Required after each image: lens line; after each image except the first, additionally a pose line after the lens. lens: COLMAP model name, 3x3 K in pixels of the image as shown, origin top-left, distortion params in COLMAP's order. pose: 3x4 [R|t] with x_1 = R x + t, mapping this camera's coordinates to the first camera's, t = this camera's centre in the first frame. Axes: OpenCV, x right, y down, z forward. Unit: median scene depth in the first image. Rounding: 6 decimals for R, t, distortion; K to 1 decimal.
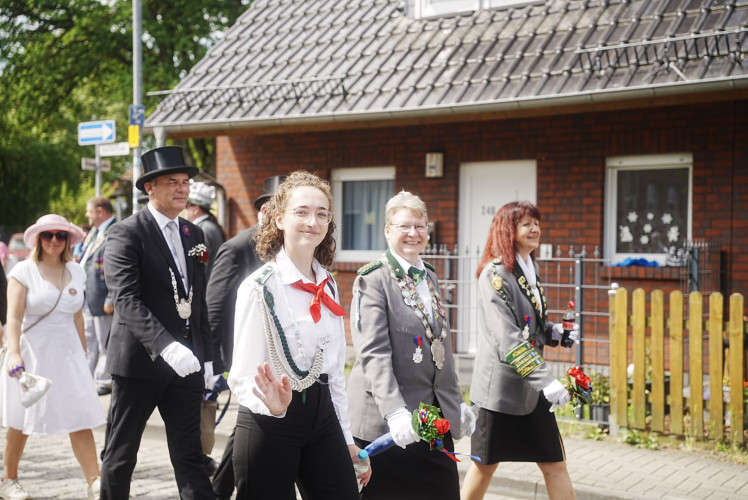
lens RADIAL K [[1078.7, 0, 374.0], [0, 1078.7, 243.0], [0, 0, 1]] dist [0.279837, 0.000000]
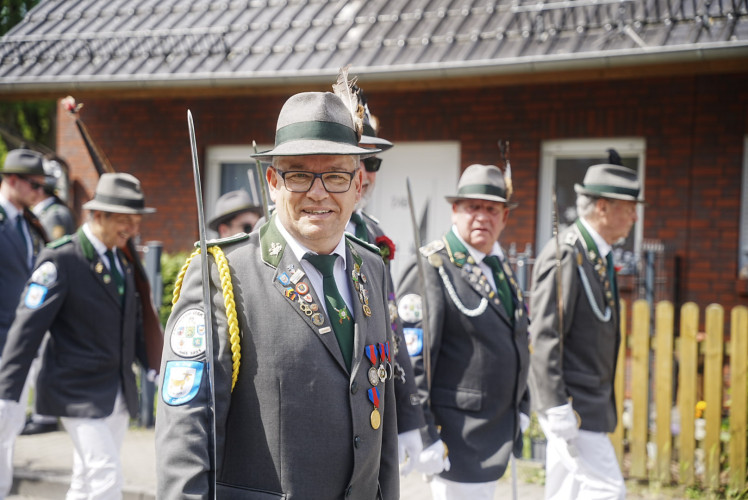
lens RADIAL K [[1192.8, 0, 368.1], [0, 1192.8, 251.9], [0, 0, 1]] dist [0.337061, 0.000000]
pose [[0.993717, 0.022082, 0.109719, -0.018710], [-0.022105, 0.999755, -0.001004, 0.009780], [-0.109714, -0.001427, 0.993962, 0.102471]]
